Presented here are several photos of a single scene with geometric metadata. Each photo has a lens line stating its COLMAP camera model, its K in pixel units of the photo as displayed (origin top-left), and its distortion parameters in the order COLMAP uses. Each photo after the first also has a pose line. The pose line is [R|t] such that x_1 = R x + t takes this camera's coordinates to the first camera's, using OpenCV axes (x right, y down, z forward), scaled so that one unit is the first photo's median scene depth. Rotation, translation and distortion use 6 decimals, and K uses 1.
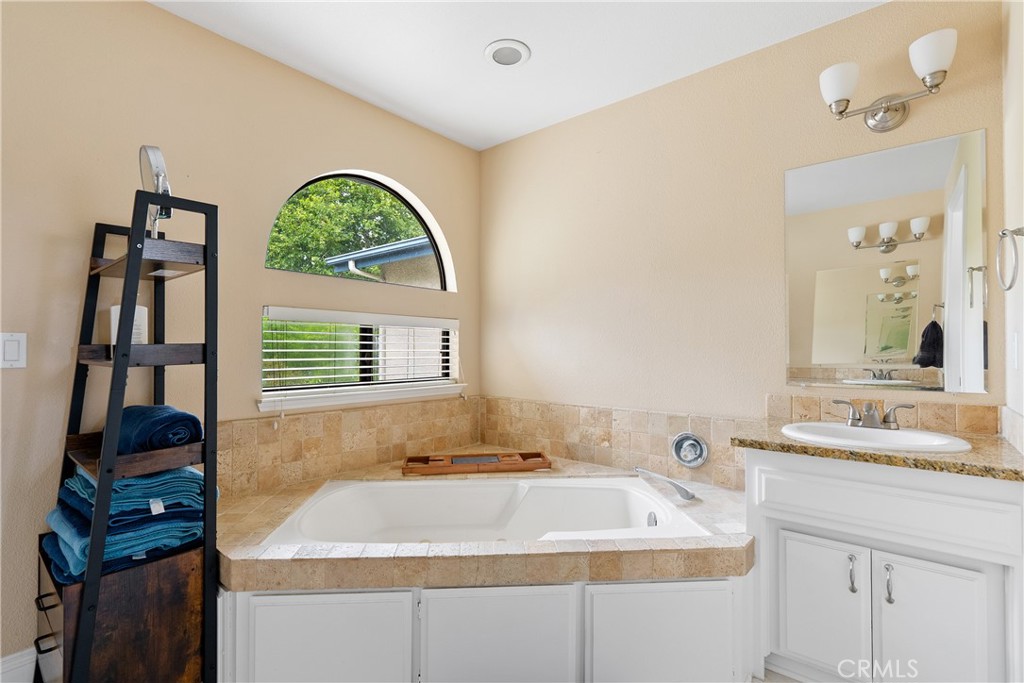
lens RADIAL K [[466.3, 0, 516.1], [0, 466.3, 344.5], [0, 0, 1]] dist [-0.003637, -0.000436]
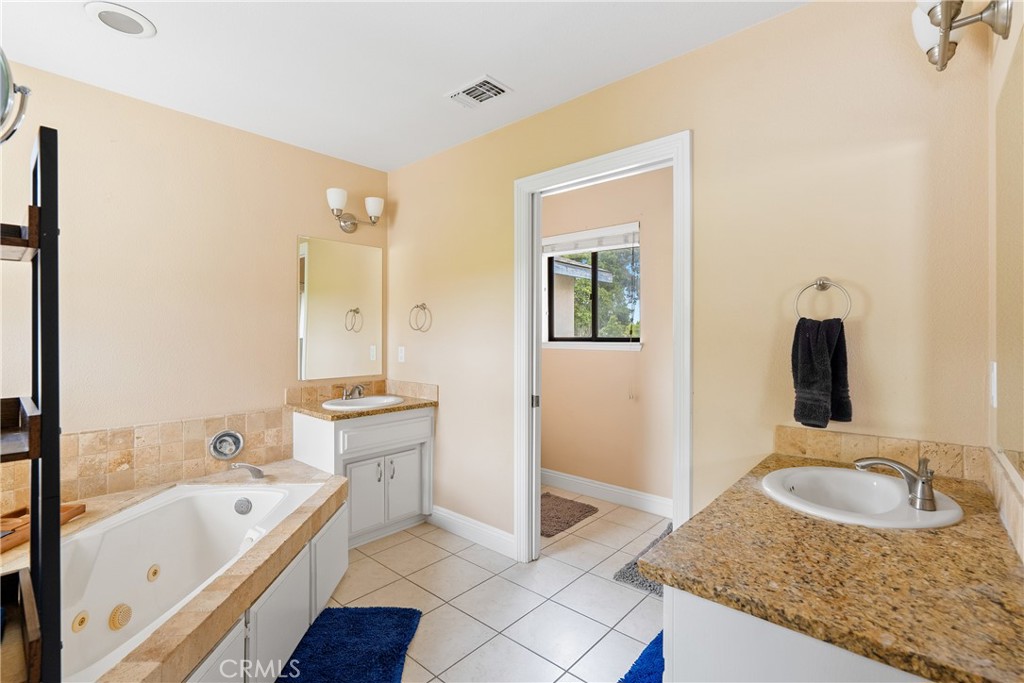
lens RADIAL K [[466.3, 0, 511.7], [0, 466.3, 337.0], [0, 0, 1]] dist [-0.003637, -0.000436]
pose [[0.033422, -0.001674, 0.999440, -0.773587], [-0.006402, 0.999978, 0.001889, -0.052351], [-0.999421, -0.006462, 0.033411, 0.242820]]
